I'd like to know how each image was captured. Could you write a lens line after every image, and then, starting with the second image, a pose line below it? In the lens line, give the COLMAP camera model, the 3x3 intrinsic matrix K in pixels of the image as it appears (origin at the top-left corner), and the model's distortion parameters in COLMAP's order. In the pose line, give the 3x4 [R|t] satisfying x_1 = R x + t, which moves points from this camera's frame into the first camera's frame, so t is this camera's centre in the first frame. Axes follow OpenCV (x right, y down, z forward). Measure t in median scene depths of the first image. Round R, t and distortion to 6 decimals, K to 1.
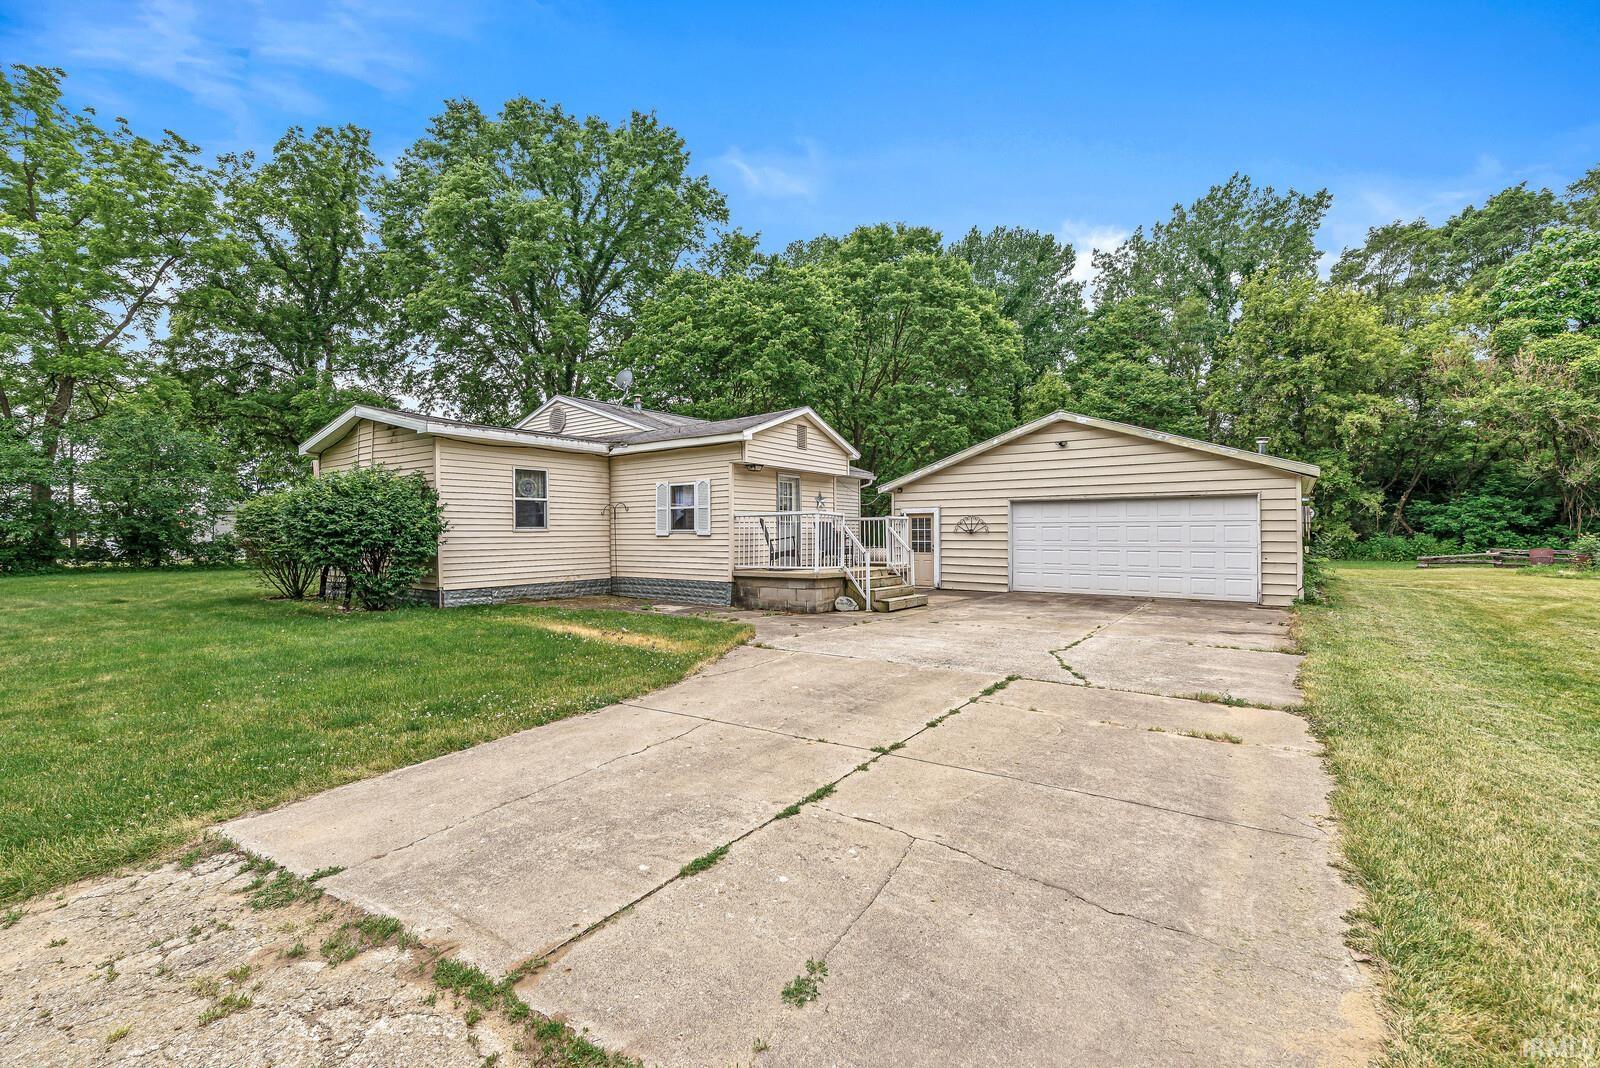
lens RADIAL K [[684.9, 0, 795.7], [0, 684.9, 525.5], [0, 0, 1]] dist [0.001919, -0.001646]
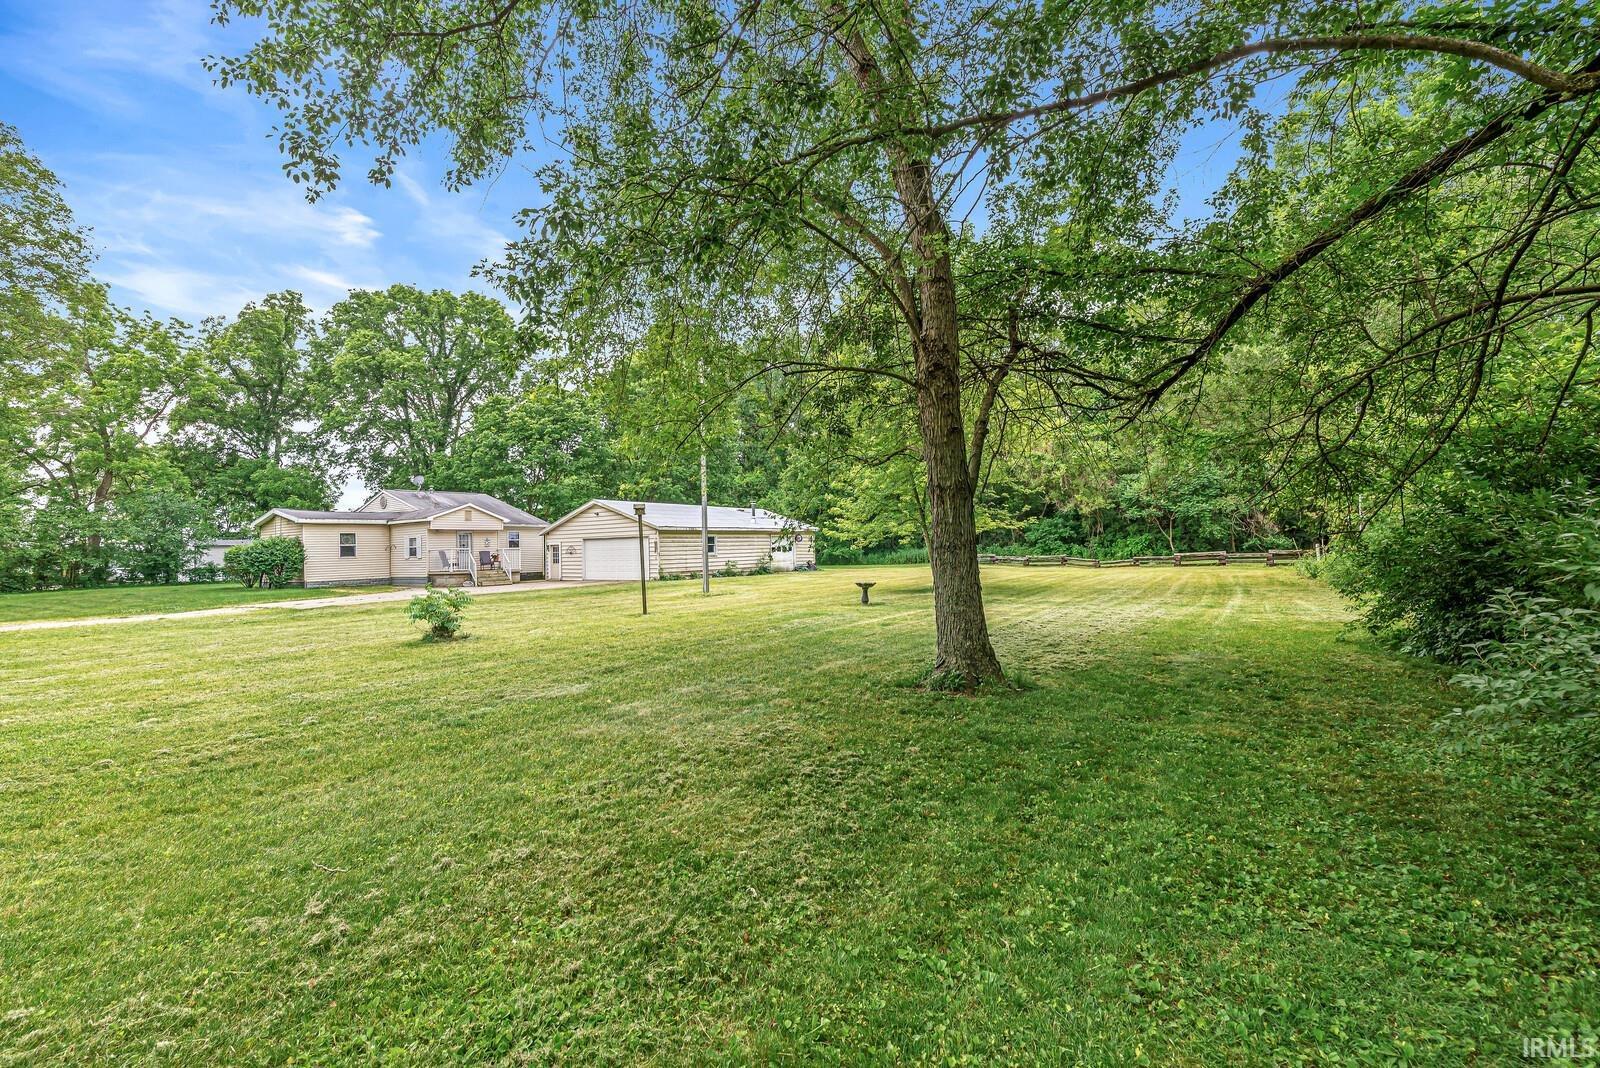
lens RADIAL K [[684.9, 0, 787.3], [0, 684.9, 531.9], [0, 0, 1]] dist [0.001919, -0.001646]
pose [[0.999539, -0.021014, 0.021891, 0.870650], [0.021271, 0.999707, -0.011559, -0.018283], [-0.021641, 0.012019, 0.999694, -1.139787]]
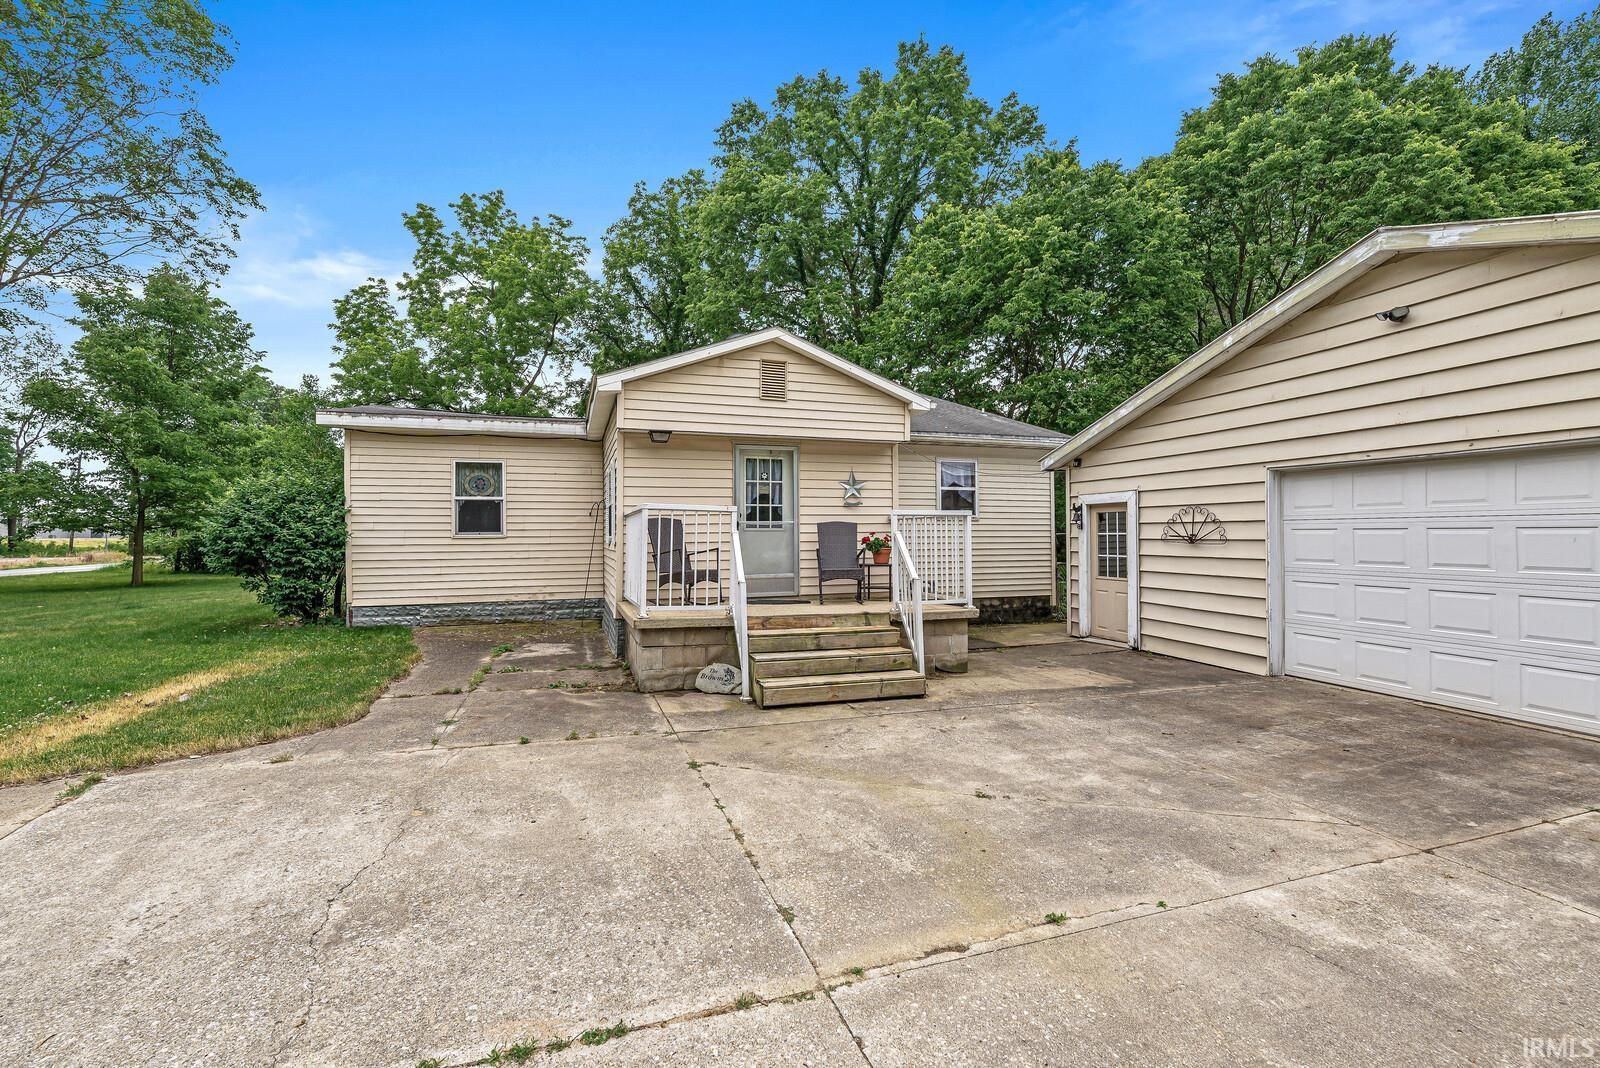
lens RADIAL K [[684.9, 0, 792.7], [0, 684.9, 526.7], [0, 0, 1]] dist [0.001919, -0.001646]
pose [[0.805160, -0.005335, -0.593034, 0.309484], [0.006959, 0.999976, 0.000452, -0.001754], [0.593017, -0.004491, 0.805178, 0.437451]]
